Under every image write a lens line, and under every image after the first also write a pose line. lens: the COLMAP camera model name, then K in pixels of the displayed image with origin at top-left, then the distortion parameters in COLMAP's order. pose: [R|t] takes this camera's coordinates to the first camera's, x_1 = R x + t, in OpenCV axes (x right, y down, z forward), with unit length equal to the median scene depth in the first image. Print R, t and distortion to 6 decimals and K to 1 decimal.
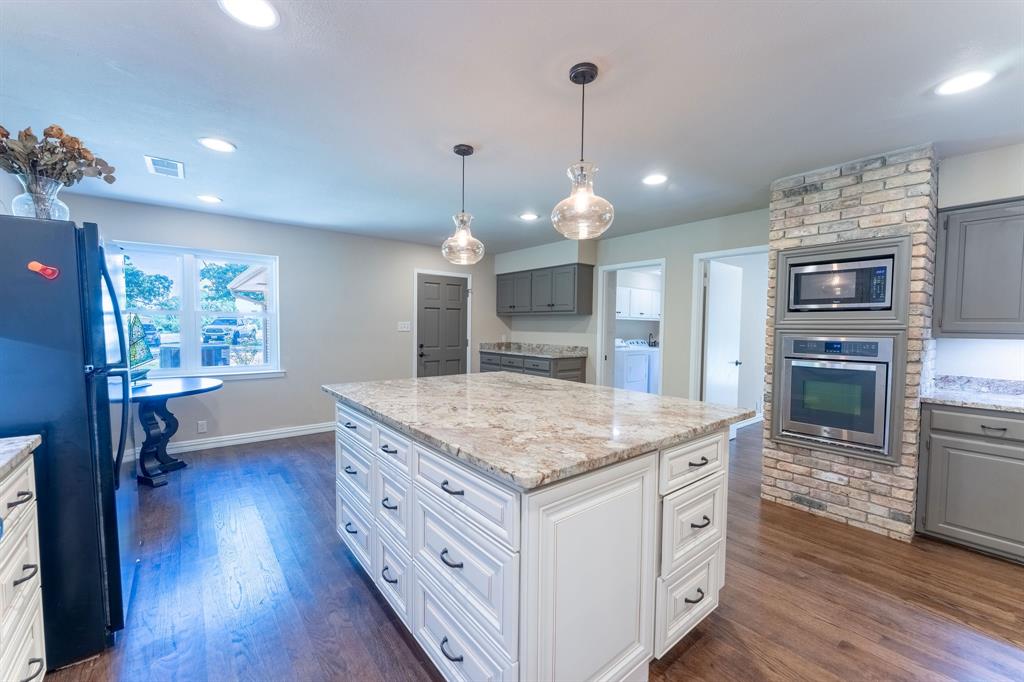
lens RADIAL K [[409.6, 0, 513.9], [0, 409.6, 342.7], [0, 0, 1]] dist [-0.002938, 0.000111]
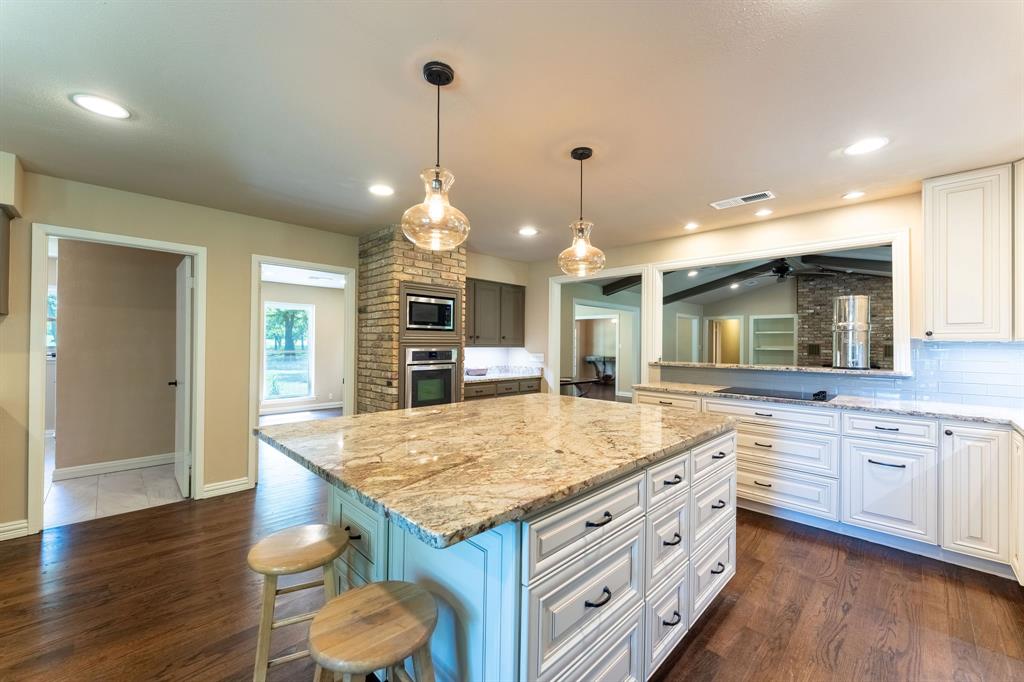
lens RADIAL K [[409.6, 0, 509.8], [0, 409.6, 341.6], [0, 0, 1]] dist [-0.002938, 0.000111]
pose [[-0.095758, -0.008299, 0.995370, -0.756743], [0.028853, 0.999522, 0.011109, -0.048744], [-0.994986, 0.029783, -0.095473, 0.916196]]
